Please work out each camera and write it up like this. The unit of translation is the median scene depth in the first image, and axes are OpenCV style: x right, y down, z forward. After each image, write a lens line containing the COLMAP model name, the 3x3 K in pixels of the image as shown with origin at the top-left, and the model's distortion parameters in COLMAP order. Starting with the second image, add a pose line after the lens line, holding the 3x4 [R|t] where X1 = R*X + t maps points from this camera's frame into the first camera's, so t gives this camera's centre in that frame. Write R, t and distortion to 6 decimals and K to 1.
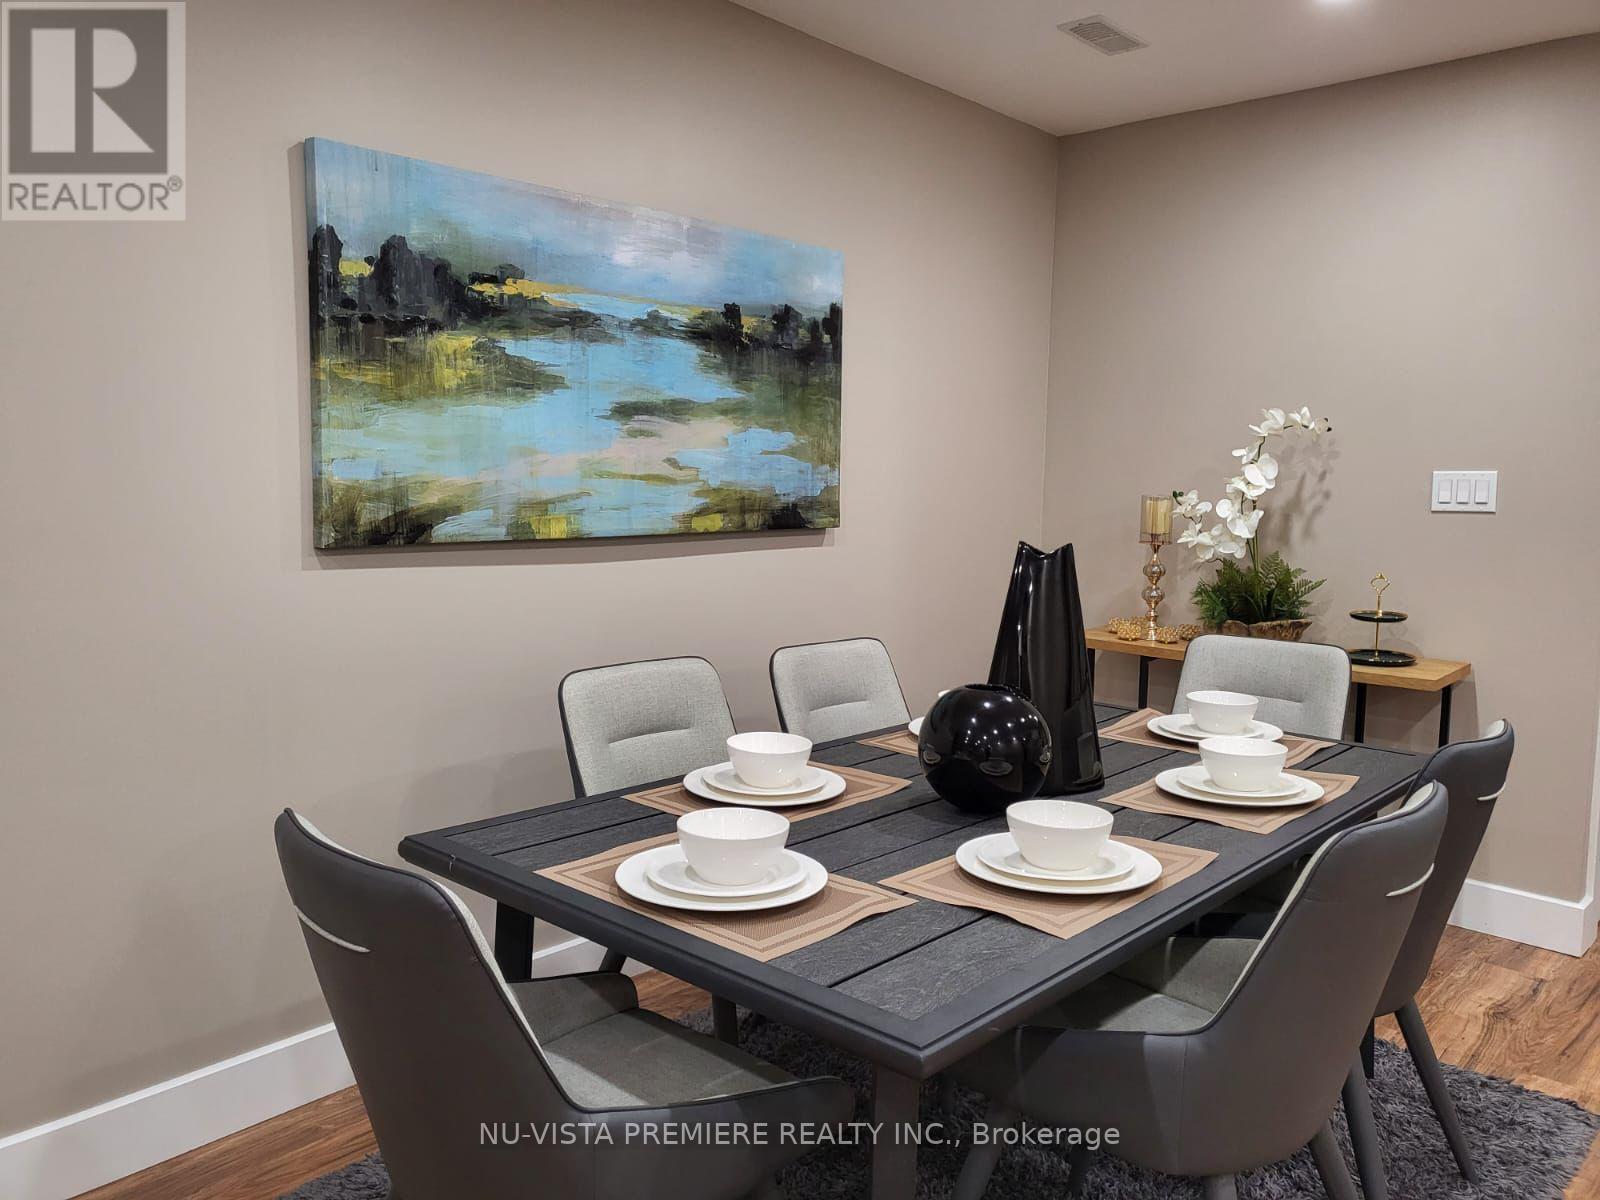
lens RADIAL K [[1239.2, 0, 802.2], [0, 1239.2, 581.5], [0, 0, 1]] dist [-0.010449, 0.061198]
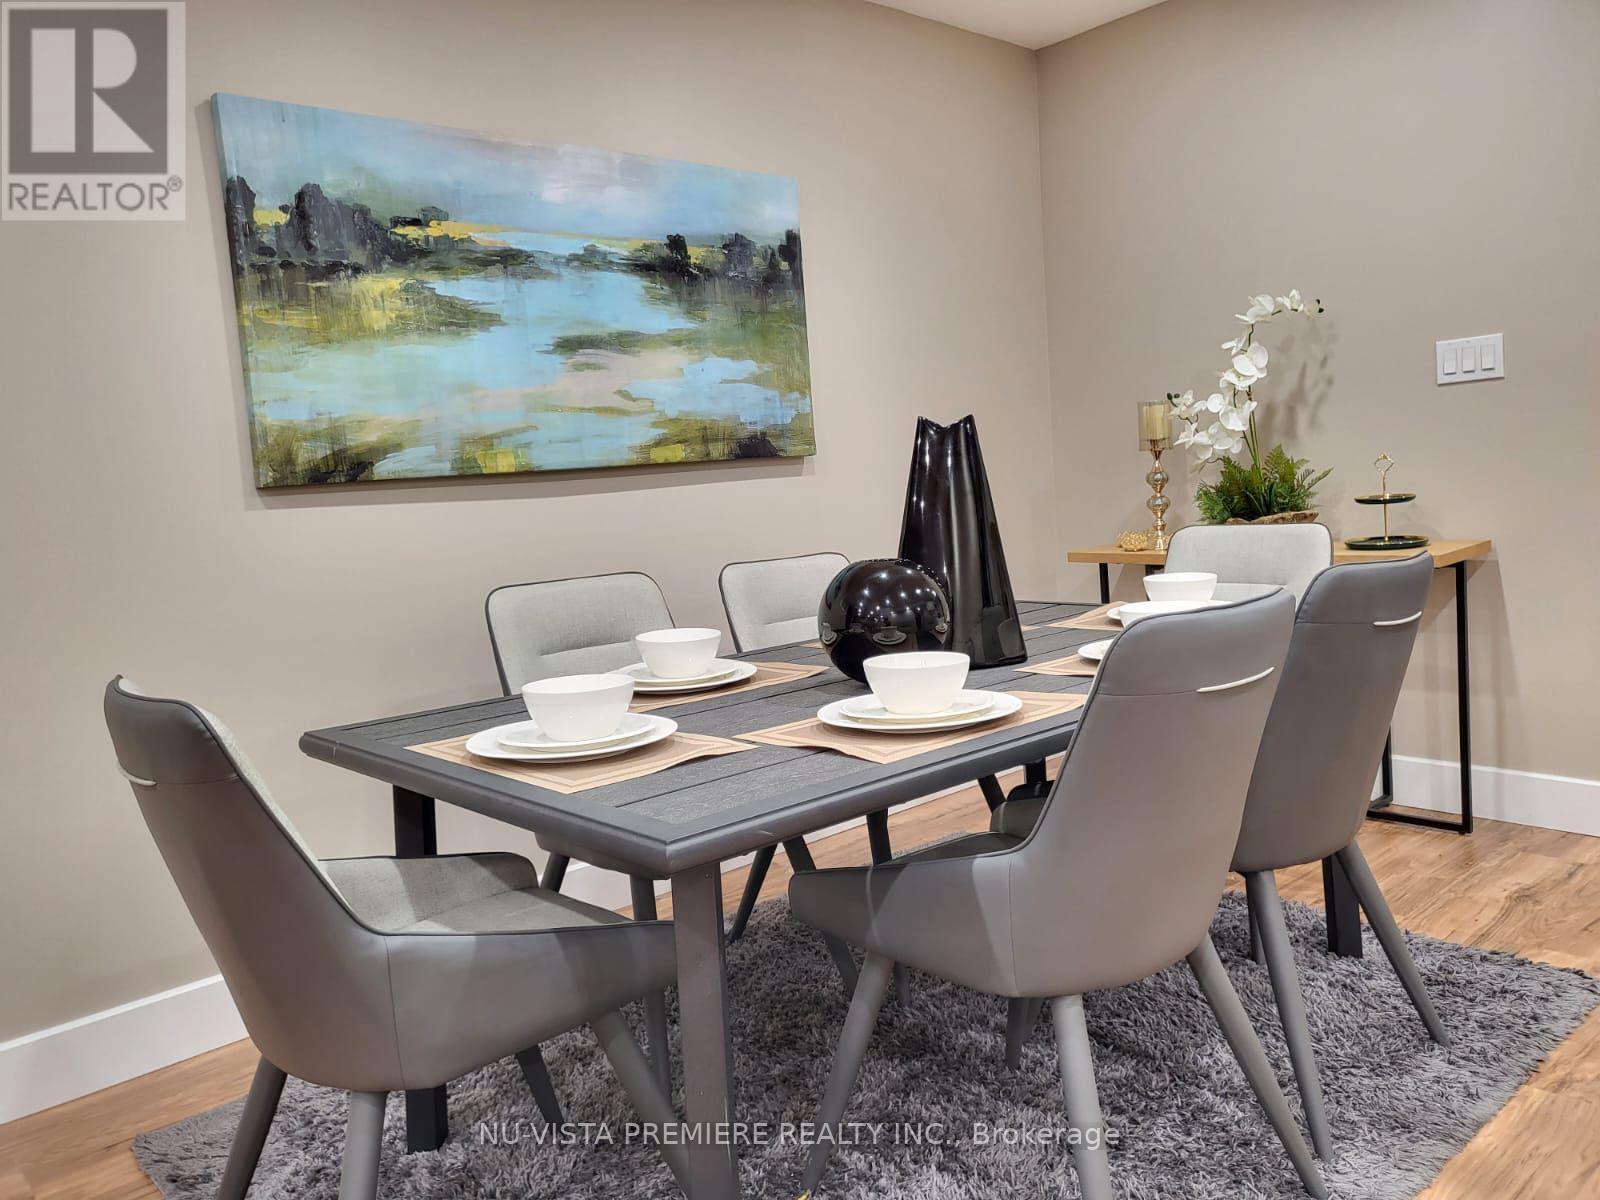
lens RADIAL K [[1239.2, 0, 802.2], [0, 1239.2, 581.5], [0, 0, 1]] dist [-0.010449, 0.061198]
pose [[0.991390, -0.075191, -0.107197, 0.136168], [0.074839, 0.997169, -0.007314, 0.074655], [0.107443, -0.000772, 0.994211, 0.006087]]
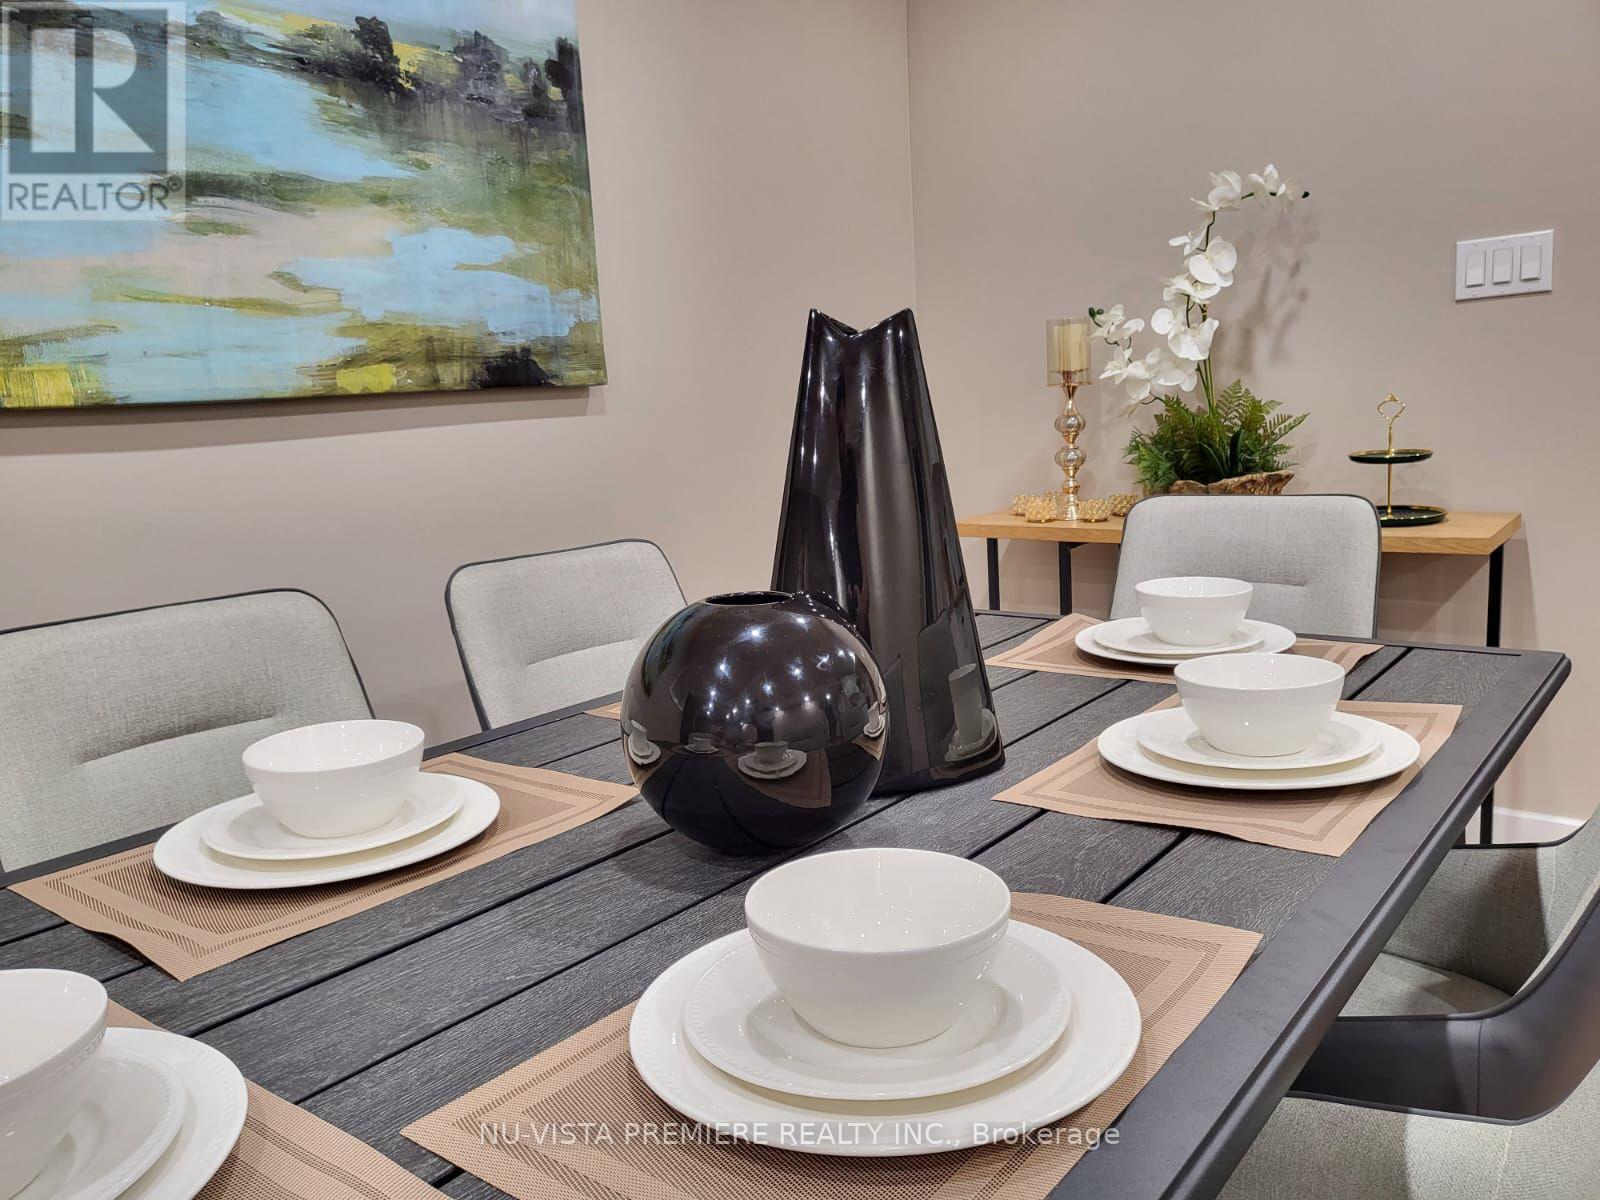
lens RADIAL K [[1236.0, 0, 785.6], [0, 1236.0, 587.8], [0, 0, 1]] dist [-0.011547, 0.065725]
pose [[0.995708, -0.080402, 0.045832, 0.100420], [0.077508, 0.995077, 0.061763, 0.037237], [-0.050572, -0.057945, 0.997038, 0.365054]]
